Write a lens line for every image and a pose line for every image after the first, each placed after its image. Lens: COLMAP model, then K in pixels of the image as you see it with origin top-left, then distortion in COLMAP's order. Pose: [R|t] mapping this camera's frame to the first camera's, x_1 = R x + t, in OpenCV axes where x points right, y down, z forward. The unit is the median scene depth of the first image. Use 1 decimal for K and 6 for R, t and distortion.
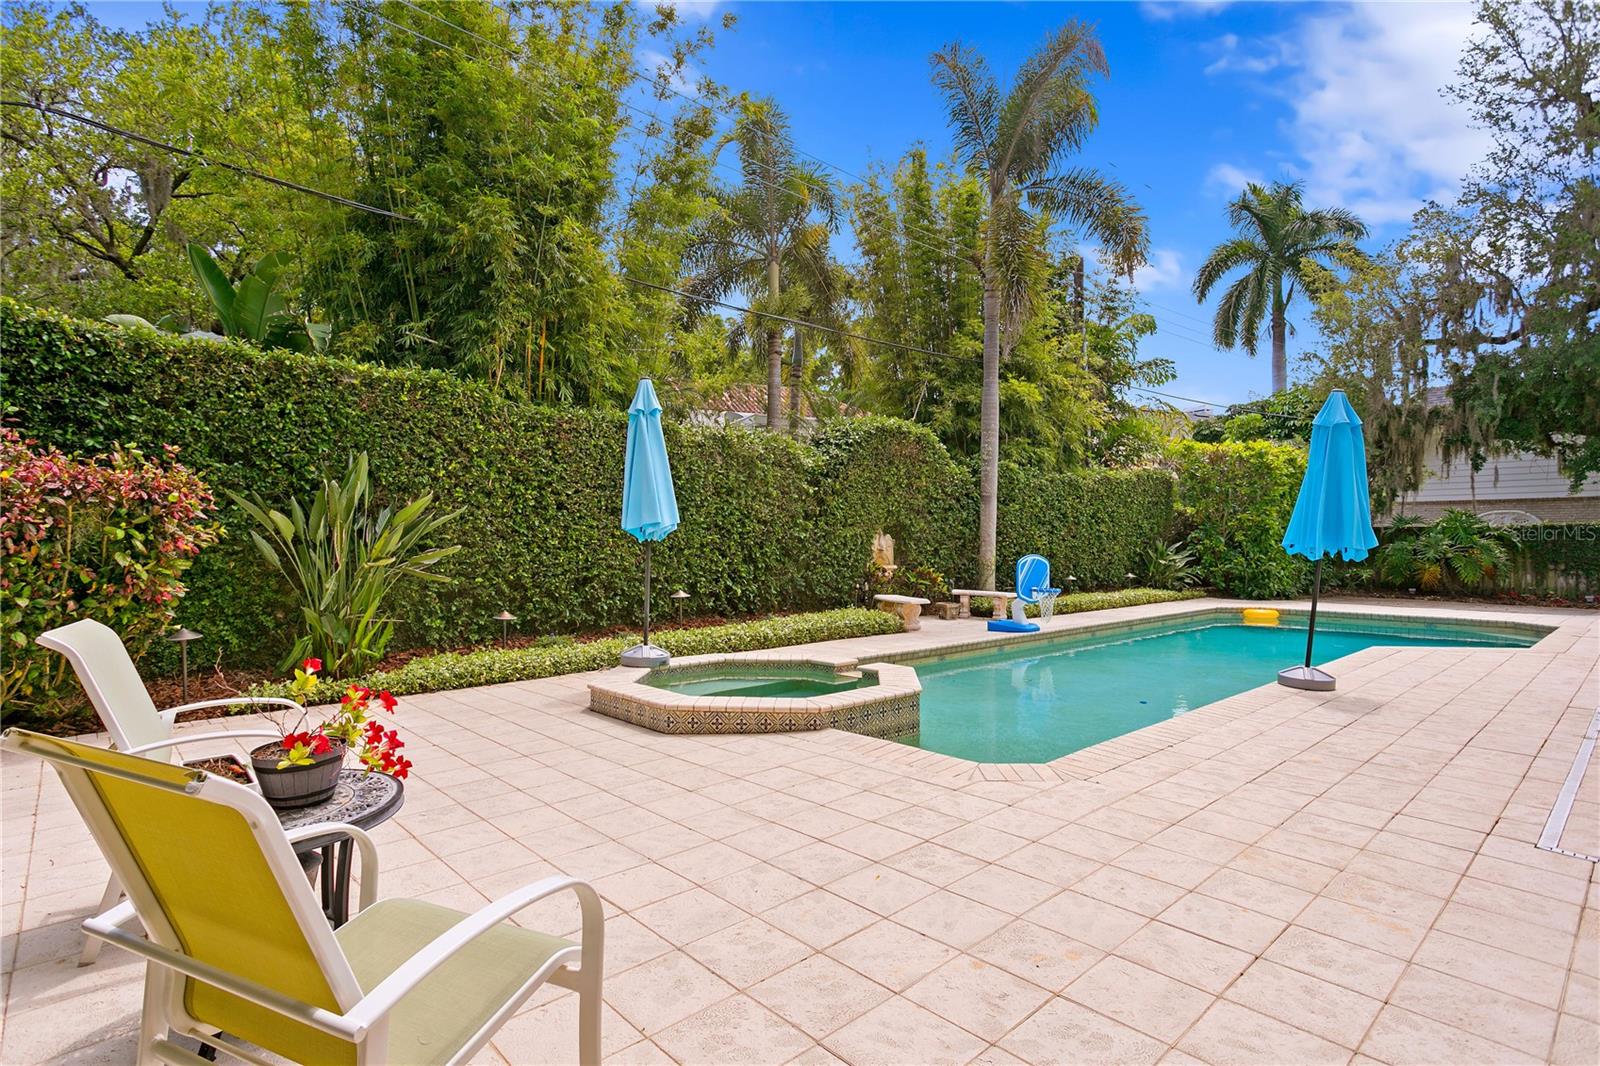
lens RADIAL K [[822.1, 0, 804.2], [0, 822.1, 544.1], [0, 0, 1]] dist [-0.028531, 0.006200]
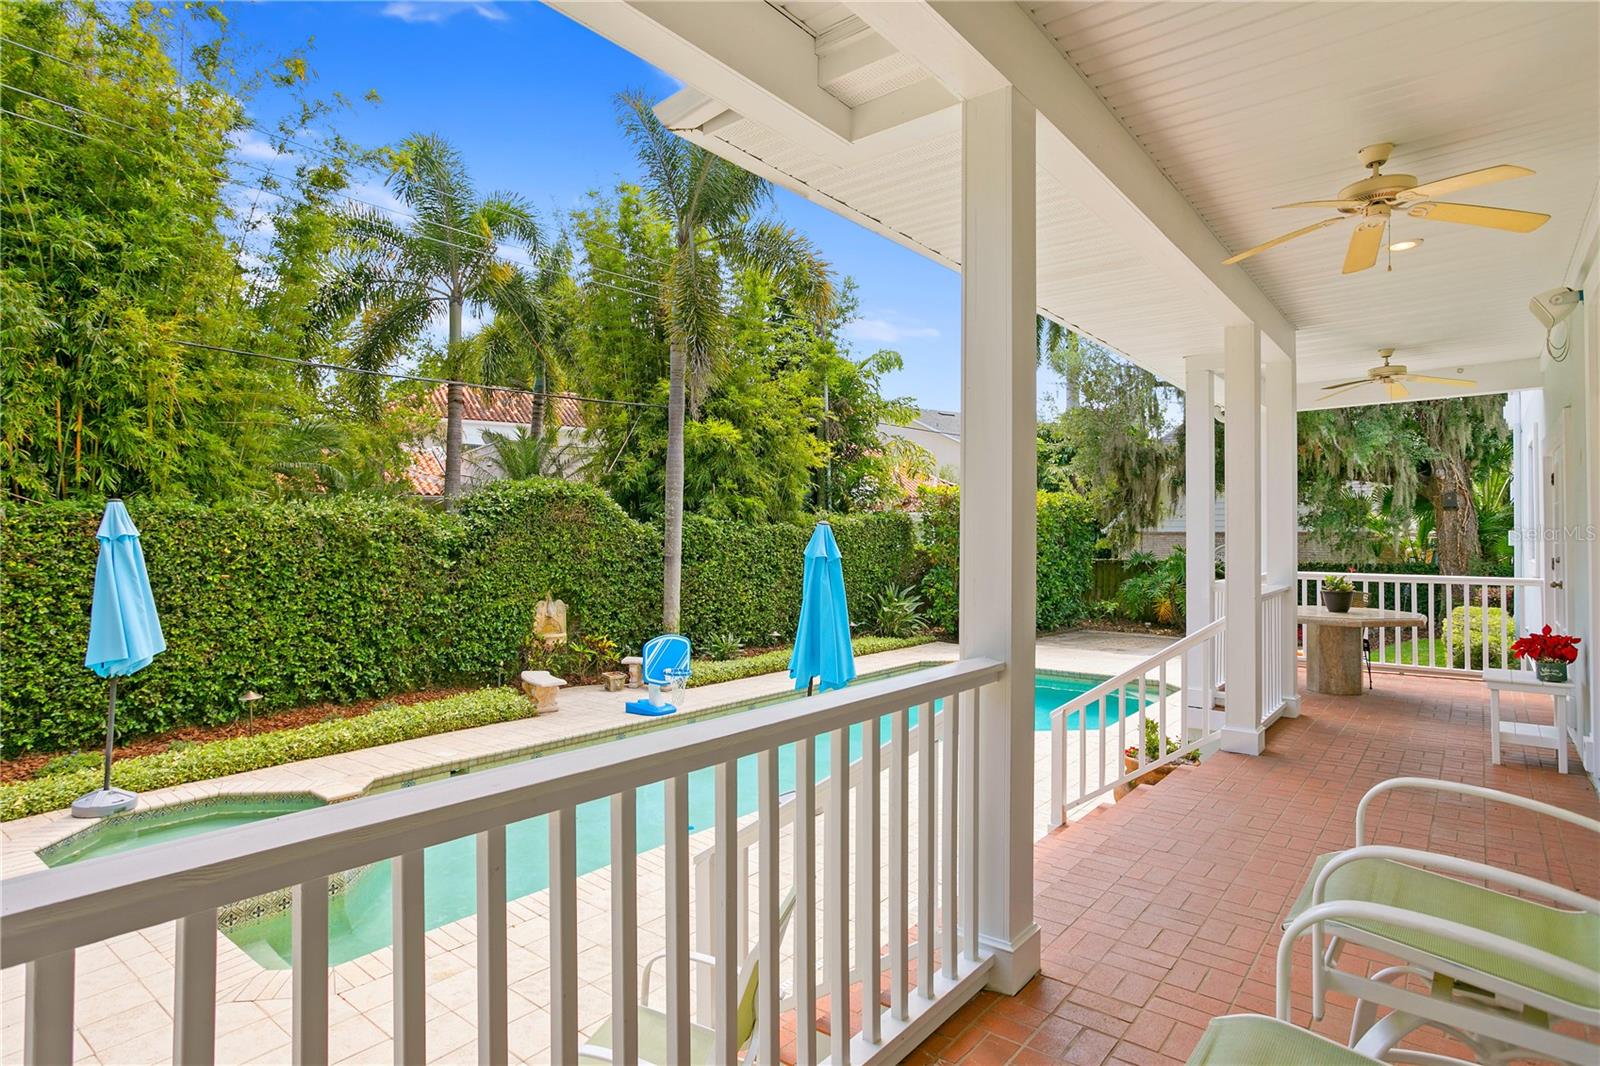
lens RADIAL K [[885.9, 0, 796.5], [0, 885.9, 521.5], [0, 0, 1]] dist [0.006128, 0.004857]
pose [[0.991634, 0.000012, 0.129085, 0.271629], [0.001548, 0.999927, -0.011987, -0.100692], [-0.129075, 0.012087, 0.991561, -0.065513]]
